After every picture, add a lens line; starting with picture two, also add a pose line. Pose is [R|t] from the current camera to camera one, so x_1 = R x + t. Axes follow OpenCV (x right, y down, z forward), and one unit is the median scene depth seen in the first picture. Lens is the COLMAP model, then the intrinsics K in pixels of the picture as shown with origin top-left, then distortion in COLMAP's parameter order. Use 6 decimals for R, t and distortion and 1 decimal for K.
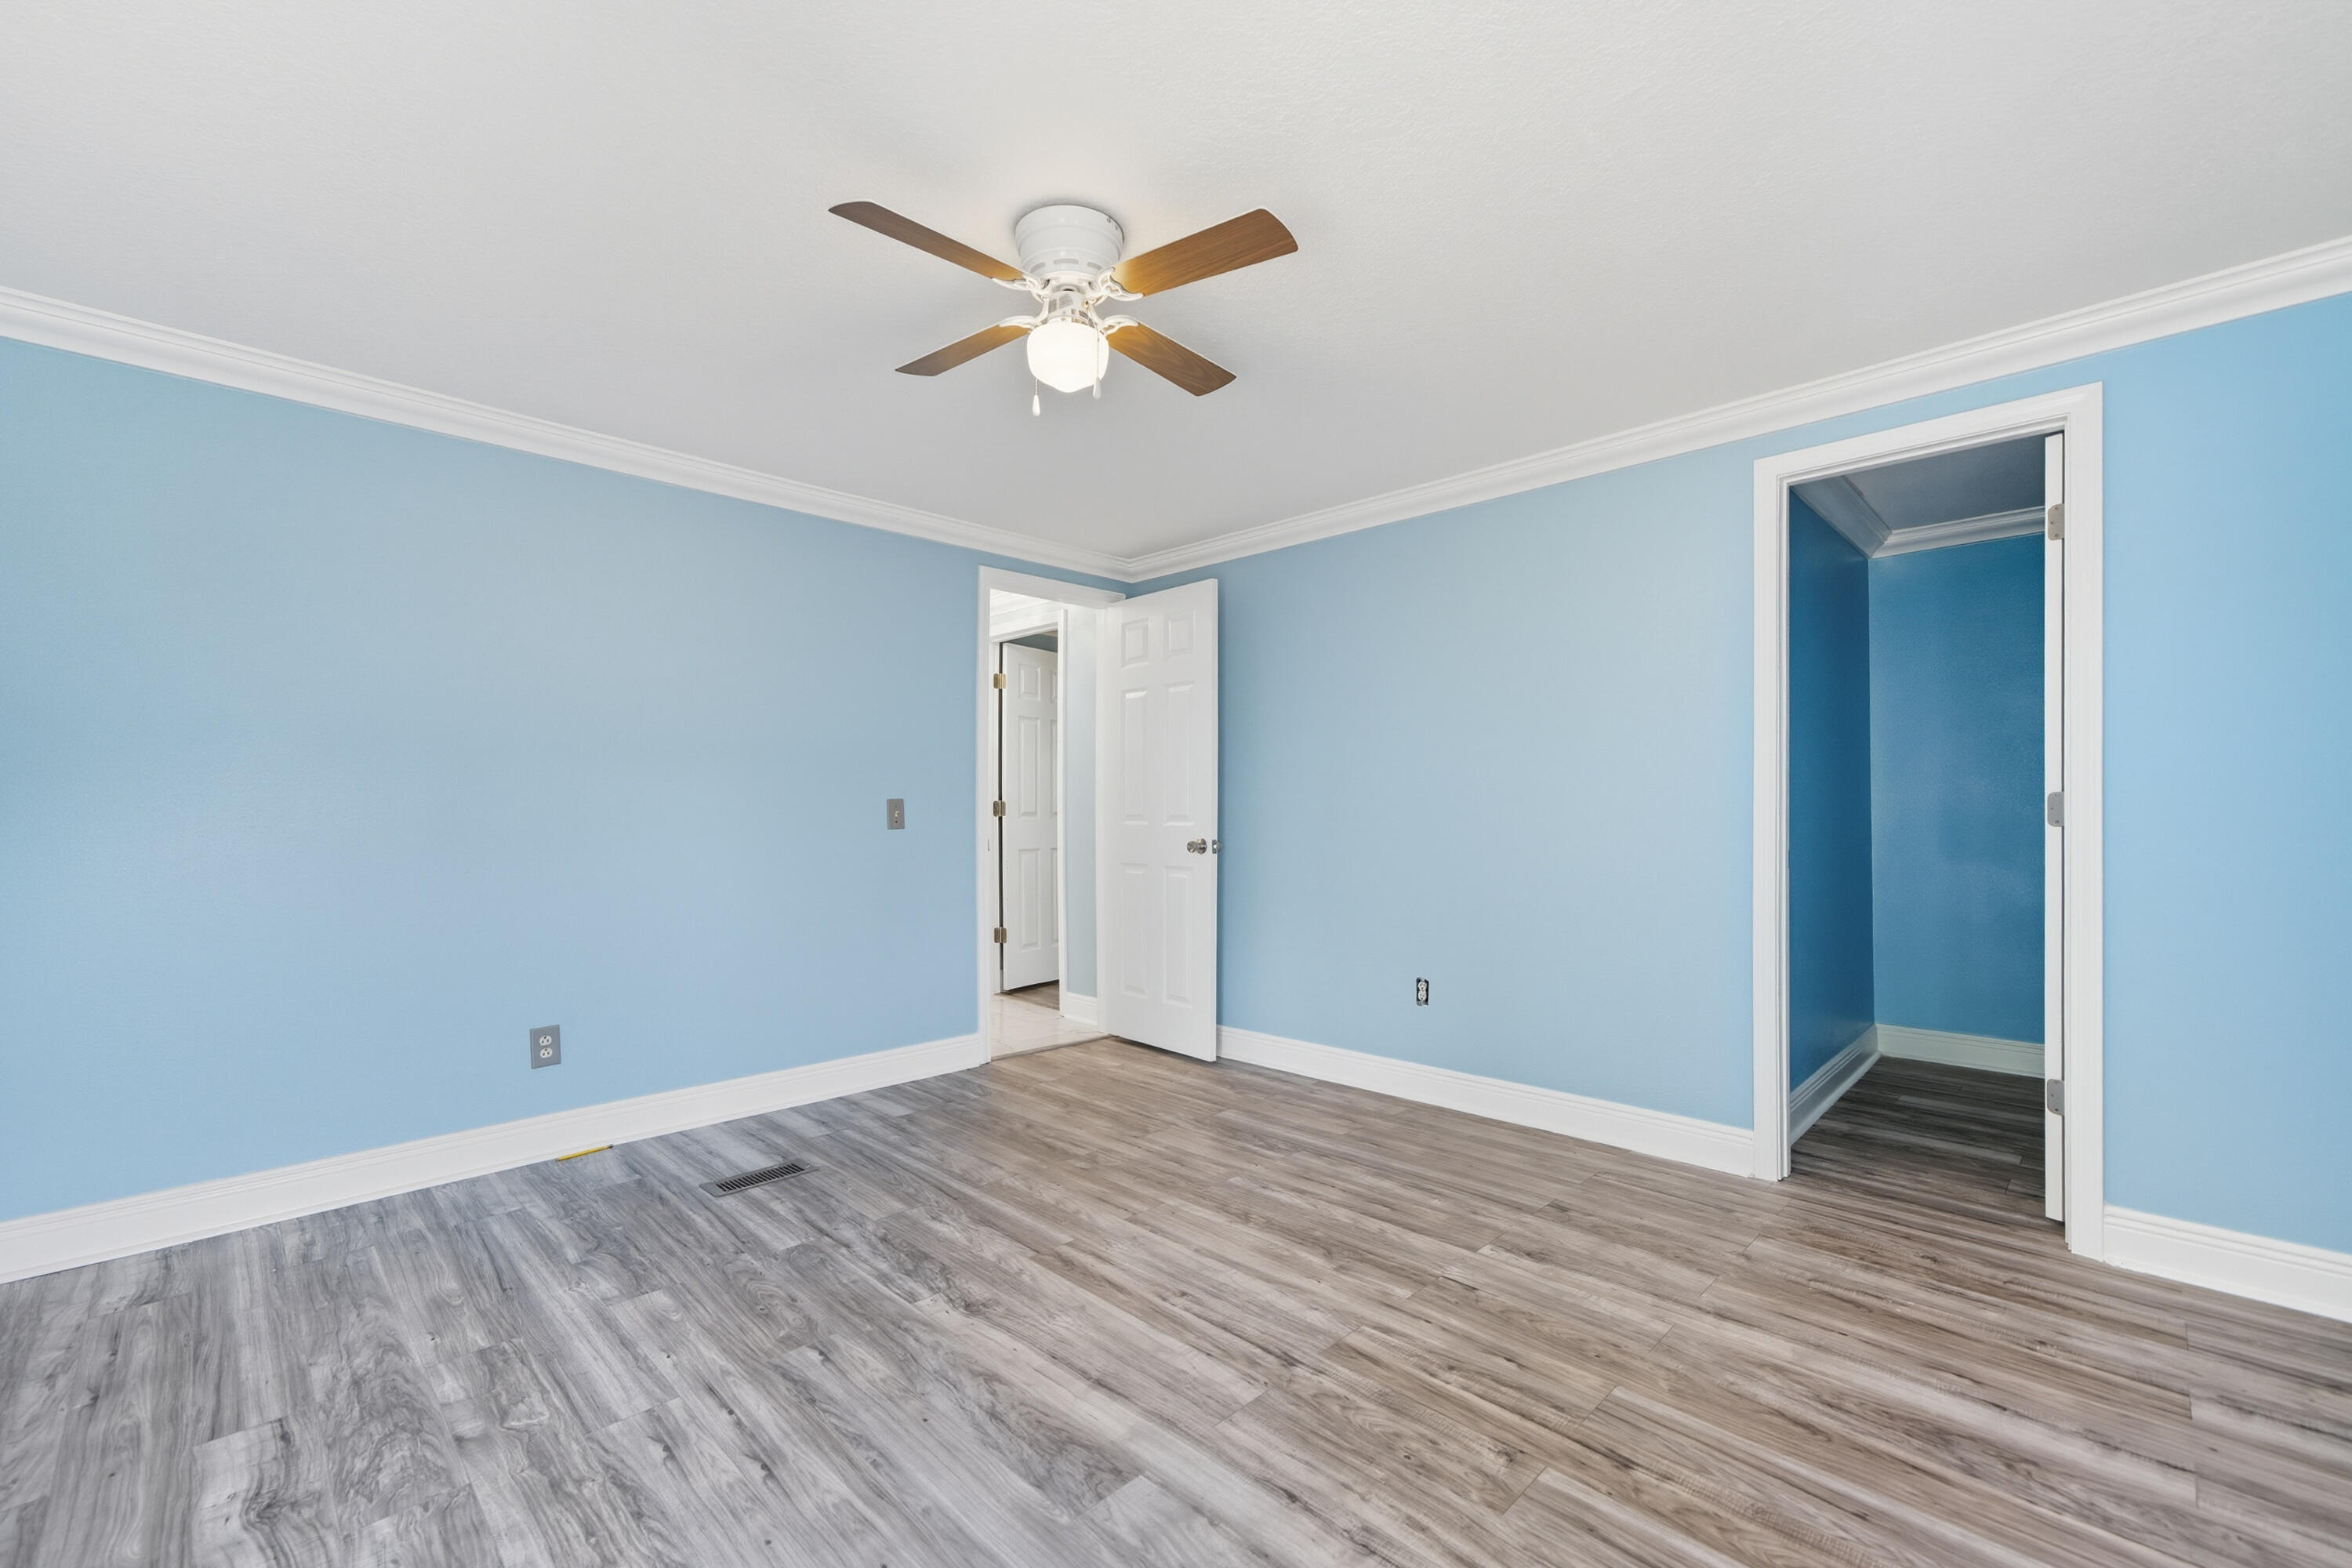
lens RADIAL K [[954.3, 0, 1167.9], [0, 954.3, 801.8], [0, 0, 1]] dist [-0.049906, 0.030650]
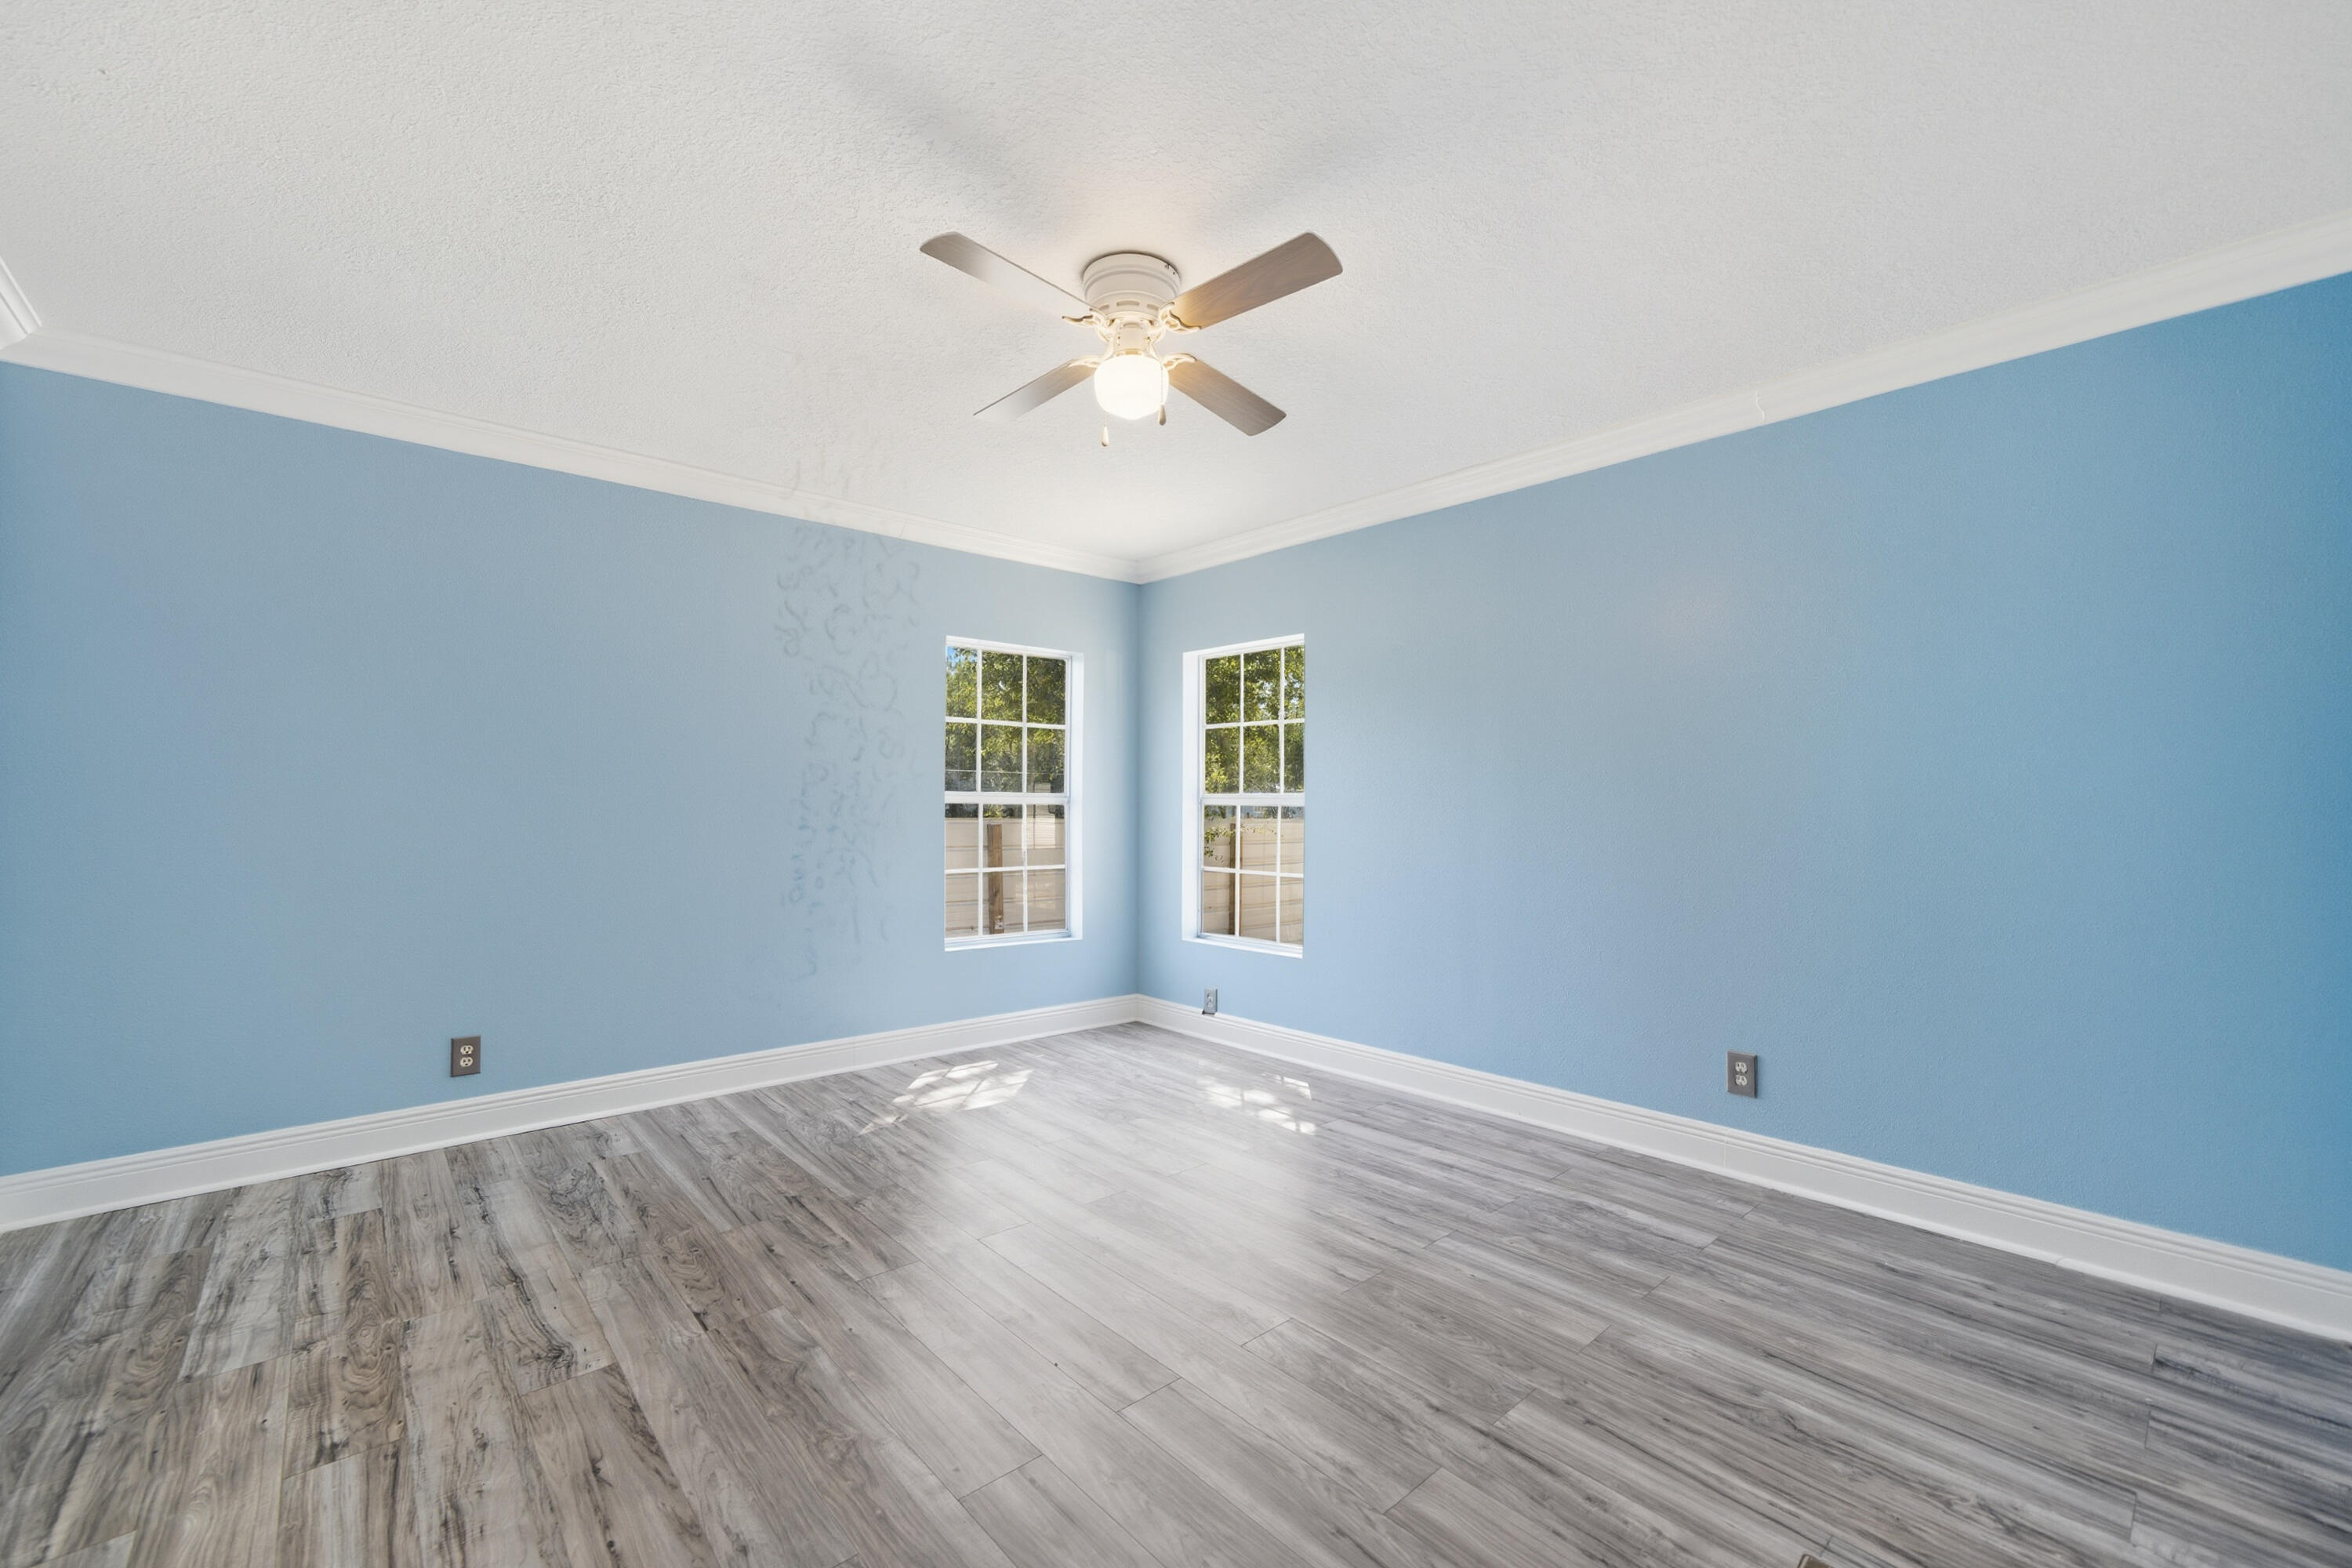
lens RADIAL K [[954.3, 0, 1167.9], [0, 954.3, 801.8], [0, 0, 1]] dist [-0.049906, 0.030650]
pose [[-0.998150, -0.004111, 0.060665, -0.200135], [-0.004689, 0.999945, -0.009390, 0.015892], [-0.060623, -0.009657, -0.998114, 1.955554]]
